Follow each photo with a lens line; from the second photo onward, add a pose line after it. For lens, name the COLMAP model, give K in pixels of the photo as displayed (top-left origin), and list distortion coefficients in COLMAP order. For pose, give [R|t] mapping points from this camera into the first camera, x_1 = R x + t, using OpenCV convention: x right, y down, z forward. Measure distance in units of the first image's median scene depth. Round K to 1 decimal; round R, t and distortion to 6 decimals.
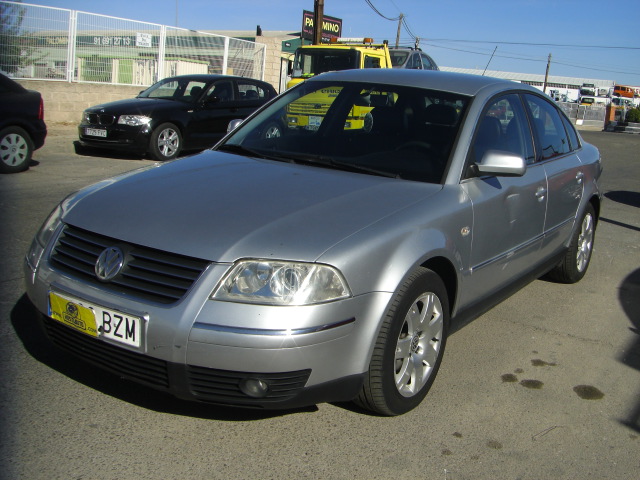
lens RADIAL K [[716.9, 0, 374.5], [0, 716.9, 226.9], [0, 0, 1]] dist [-0.149316, 0.034387]
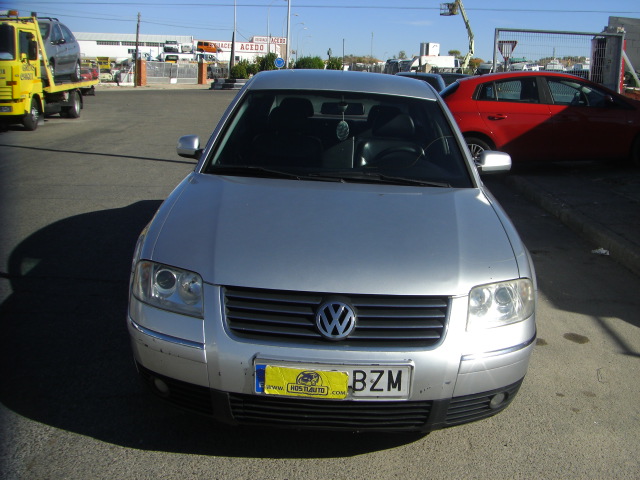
lens RADIAL K [[716.9, 0, 374.5], [0, 716.9, 226.9], [0, 0, 1]] dist [-0.149316, 0.034387]
pose [[0.843185, -0.146535, 0.517269, -0.797412], [0.115735, 0.989054, 0.091527, -0.150979], [-0.525019, -0.017308, 0.850915, 0.155035]]
